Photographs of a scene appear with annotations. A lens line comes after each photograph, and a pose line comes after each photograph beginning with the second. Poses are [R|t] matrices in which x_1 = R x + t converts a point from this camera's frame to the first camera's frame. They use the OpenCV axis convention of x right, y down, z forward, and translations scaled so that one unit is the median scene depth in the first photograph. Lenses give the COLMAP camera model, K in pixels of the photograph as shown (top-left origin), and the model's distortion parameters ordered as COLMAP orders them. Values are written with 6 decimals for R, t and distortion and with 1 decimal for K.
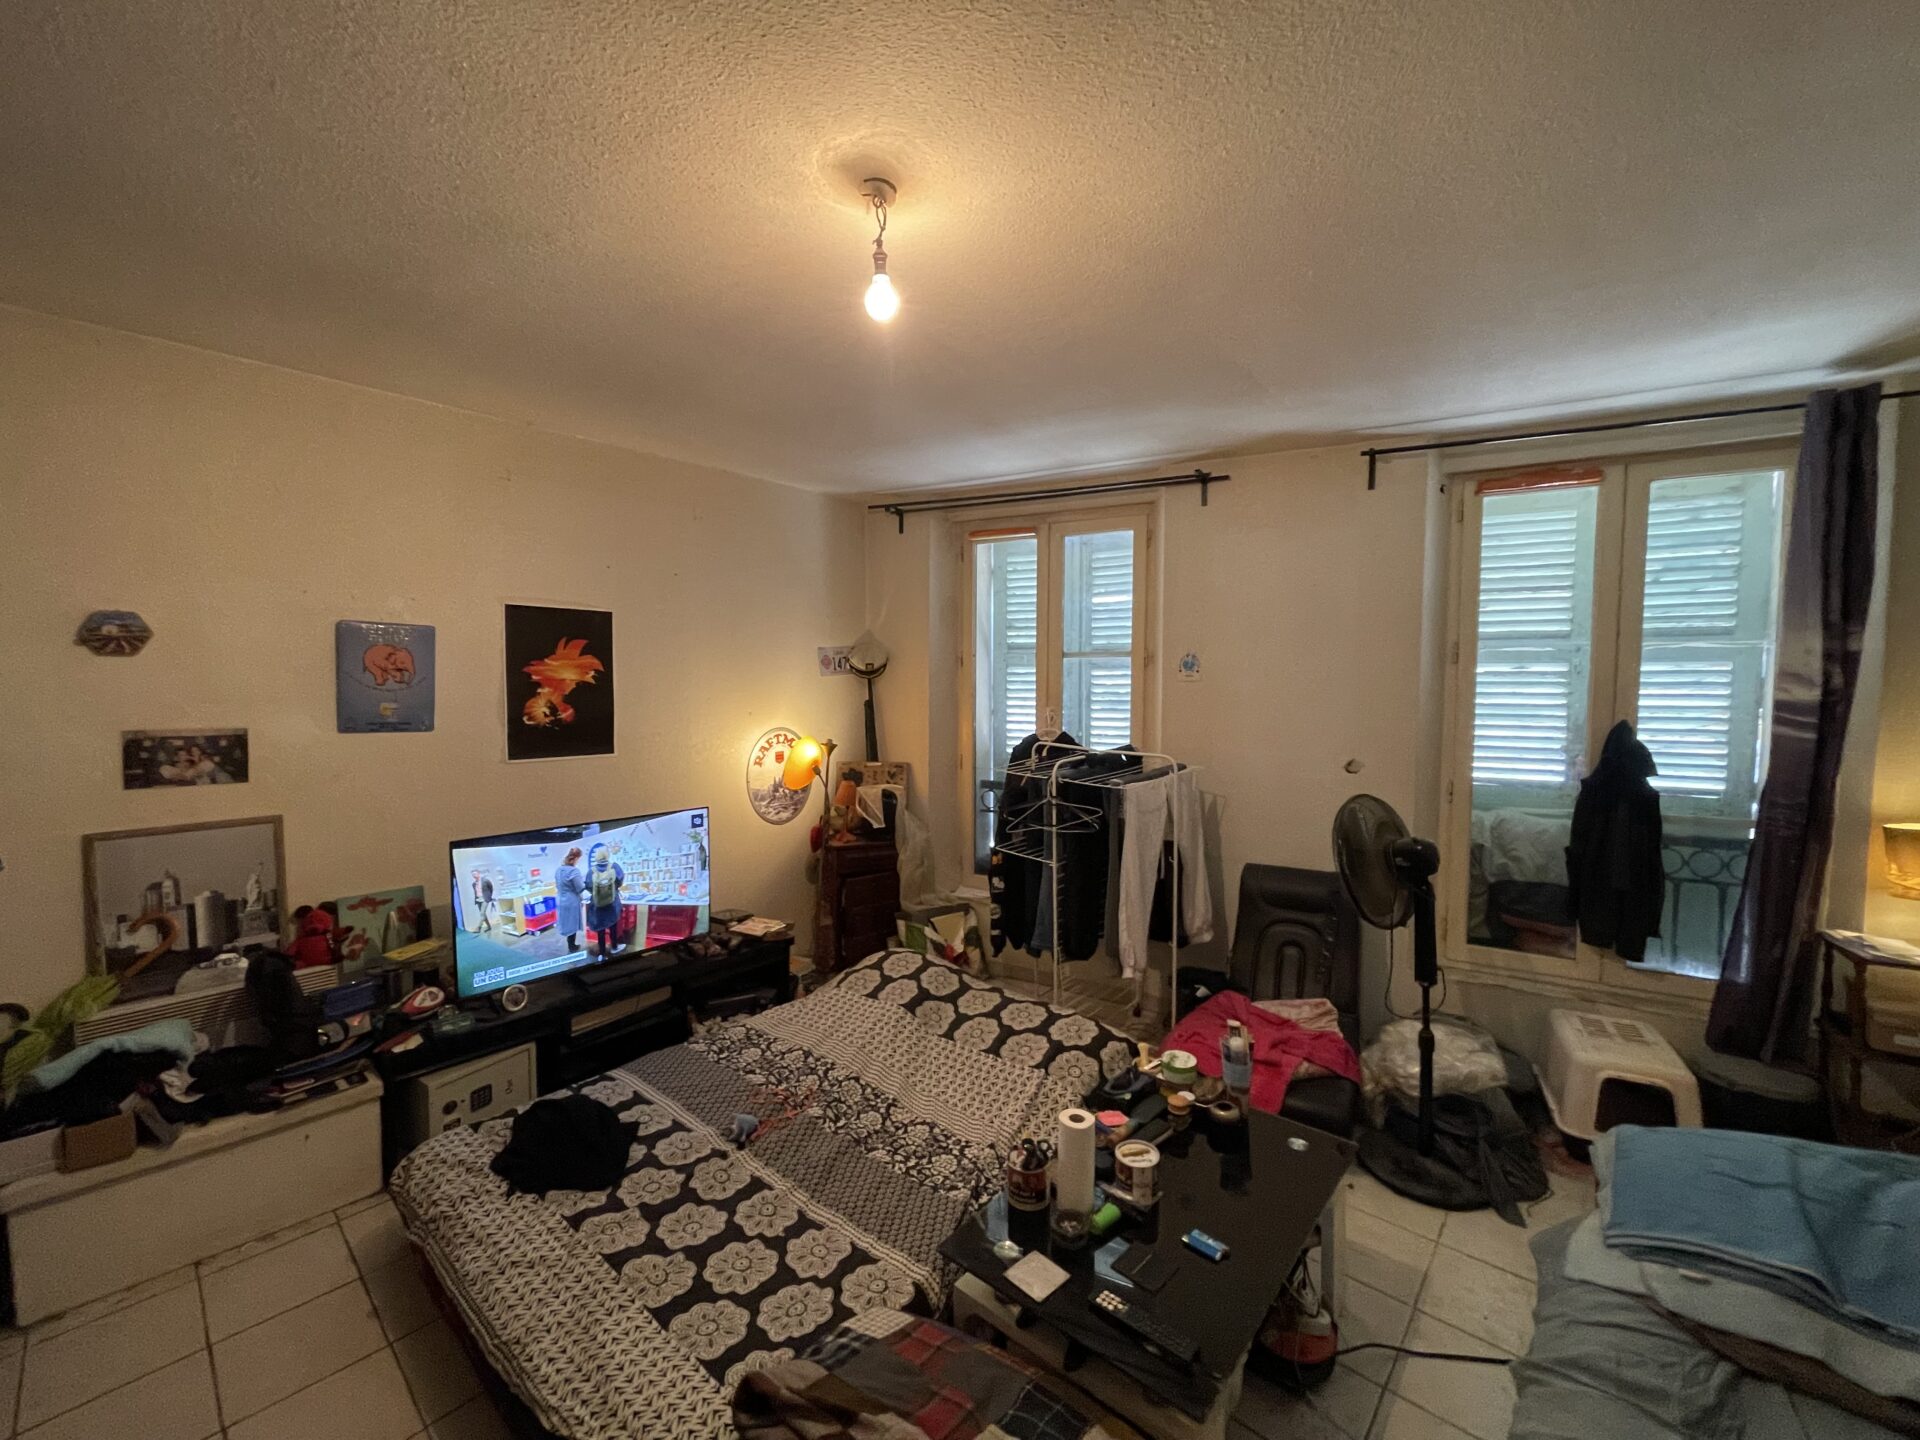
lens RADIAL K [[766.4, 0, 950.0], [0, 766.4, 720.1], [0, 0, 1]] dist [-0.001969, -0.000177]
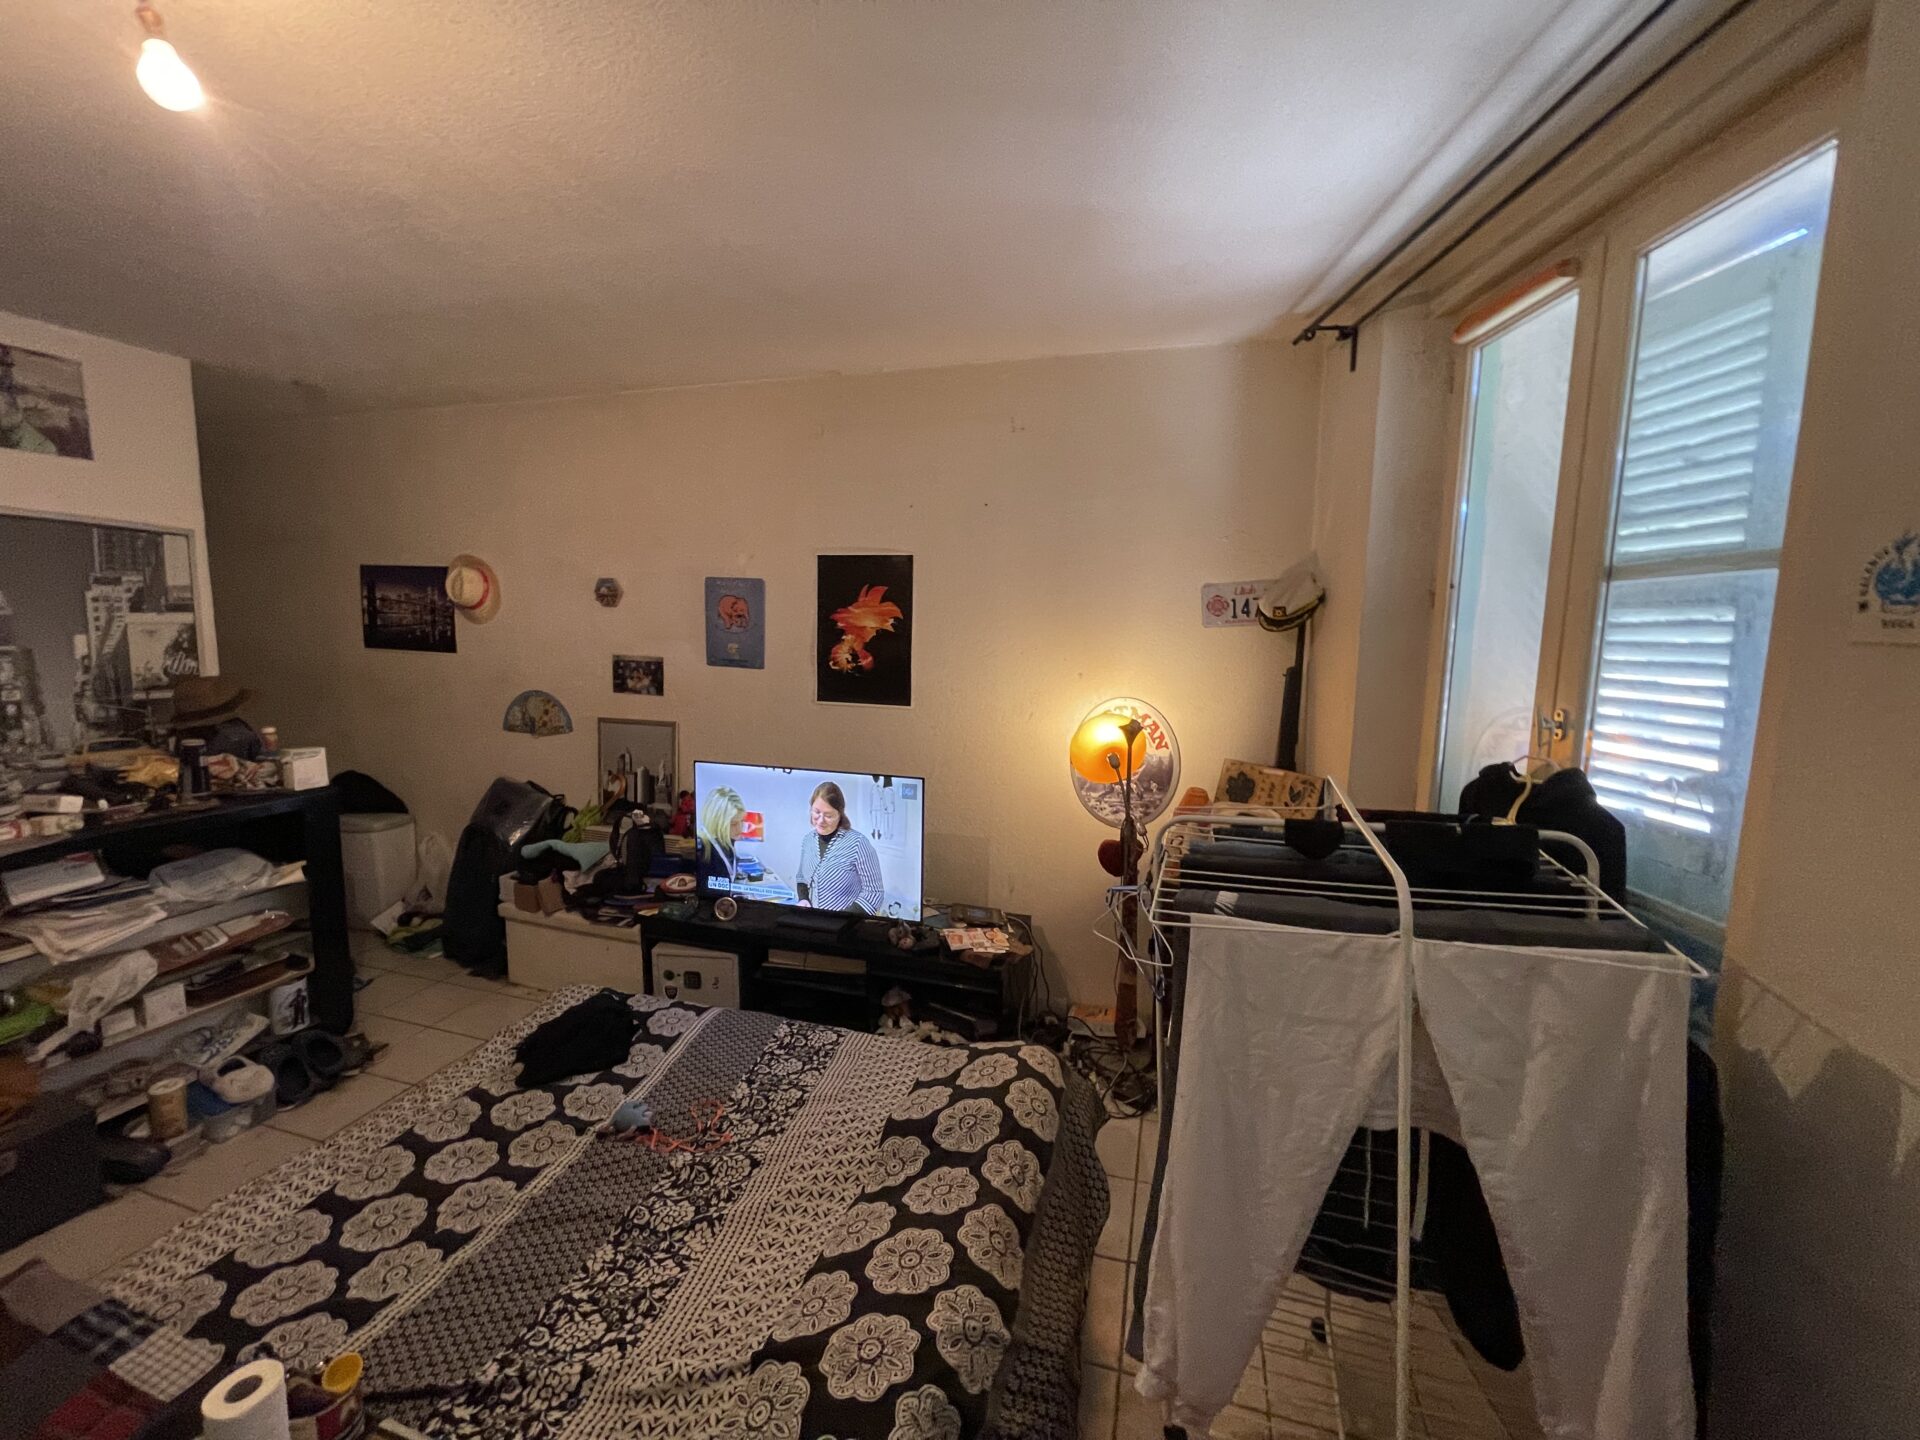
lens RADIAL K [[770.5, 0, 938.1], [0, 770.5, 720.5], [0, 0, 1]] dist [-0.000133, -0.000020]
pose [[0.424714, 0.112348, -0.898330, 0.509977], [-0.066622, 0.993458, 0.092747, -0.034771], [0.902873, 0.020458, 0.429420, 0.735992]]
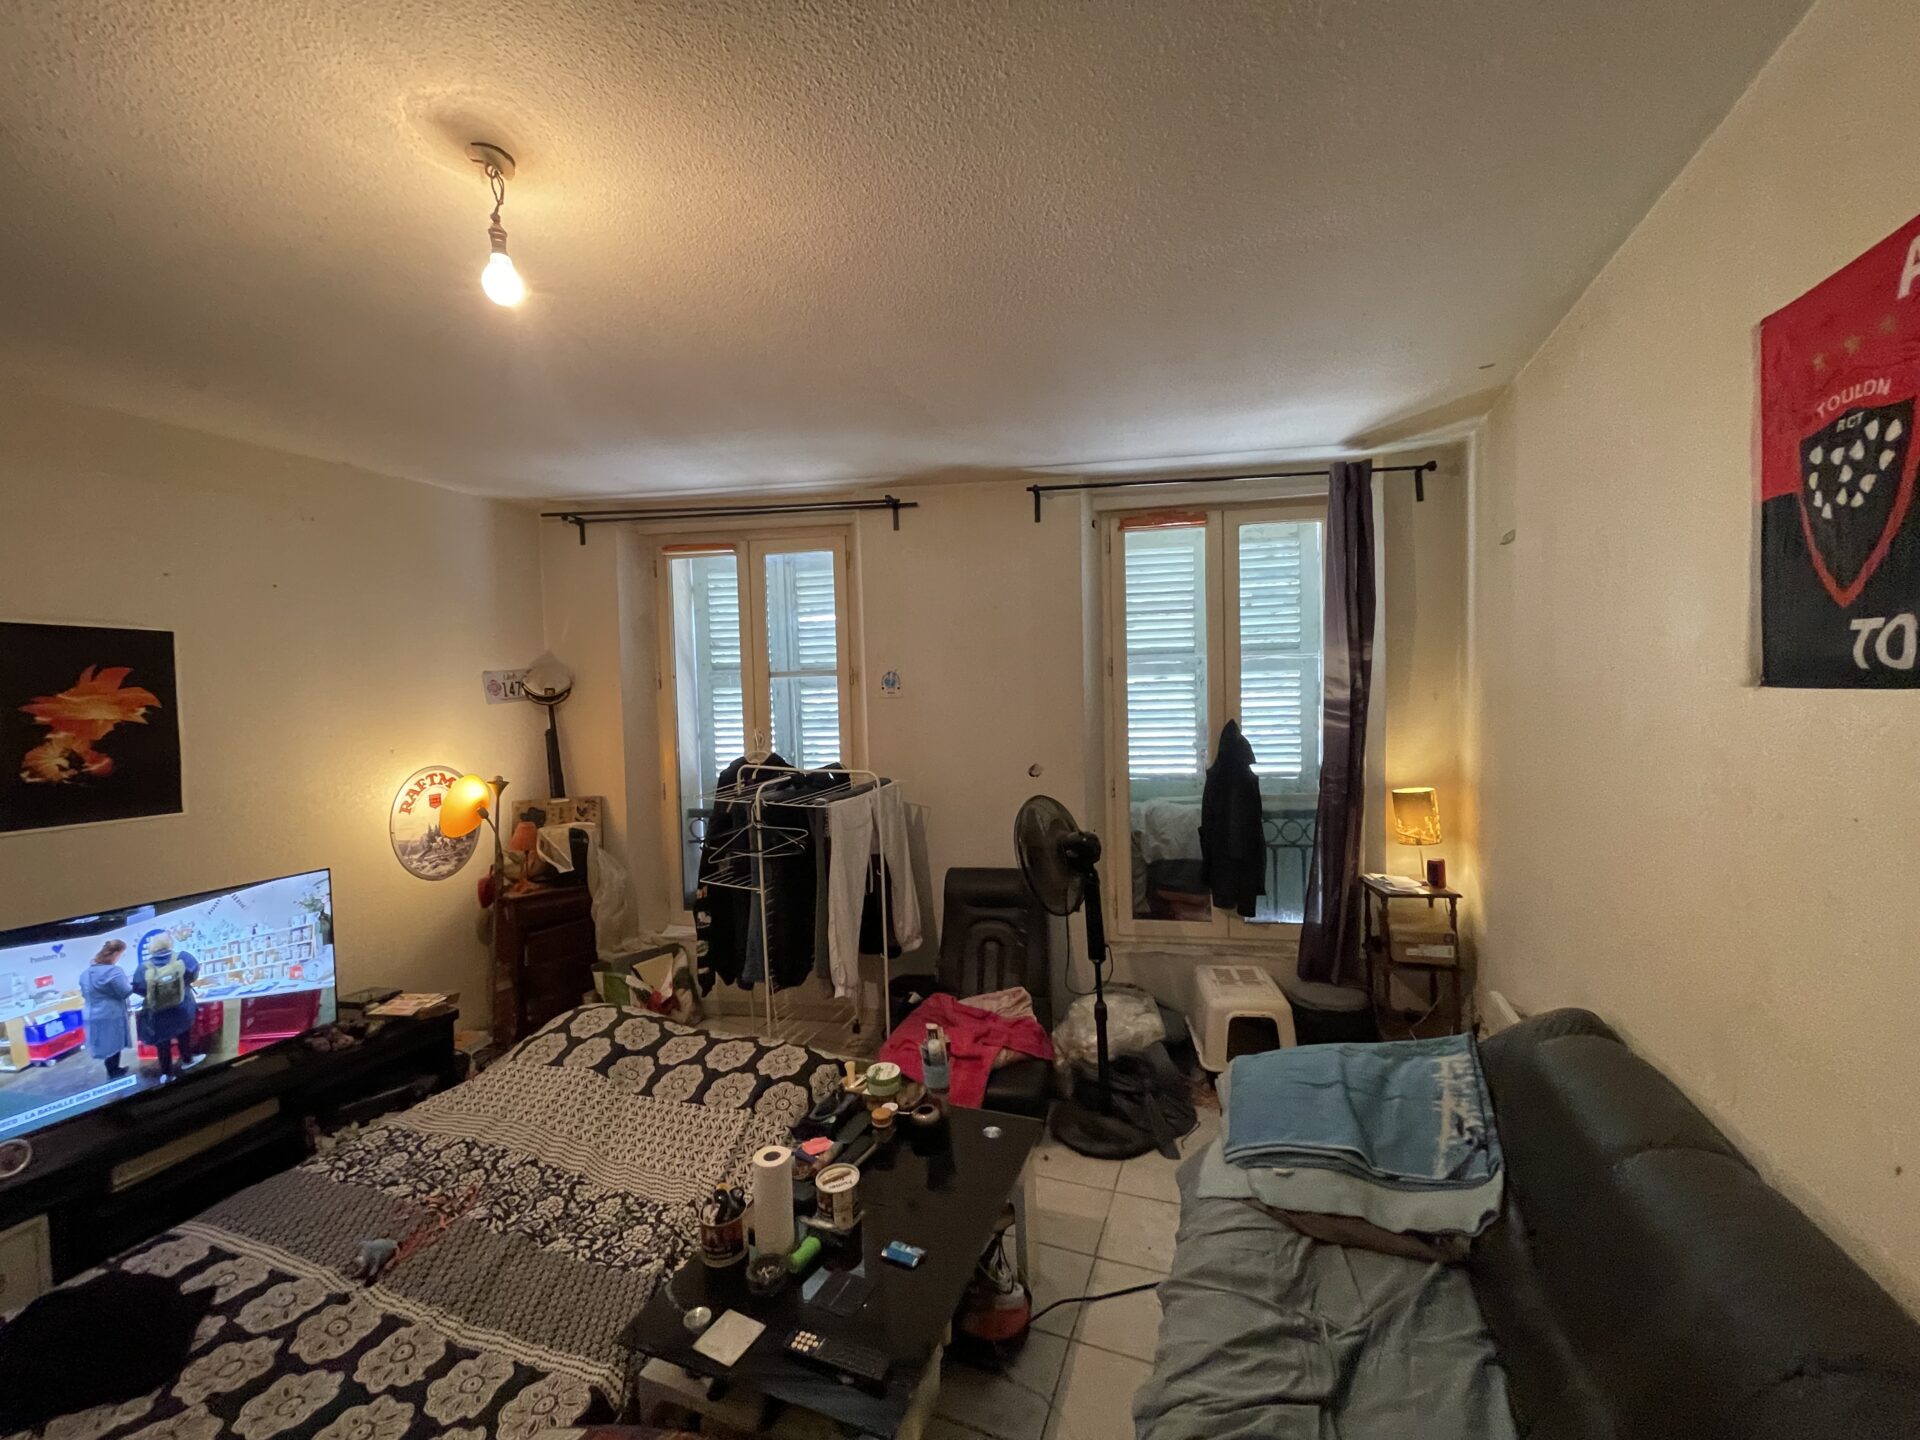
lens RADIAL K [[768.3, 0, 947.2], [0, 768.3, 719.6], [0, 0, 1]] dist [-0.010982, 0.004262]
pose [[0.940477, -0.038748, 0.337641, 0.041936], [0.047490, 0.998716, -0.017664, 0.000358], [-0.336523, 0.032647, 0.941109, 0.002819]]
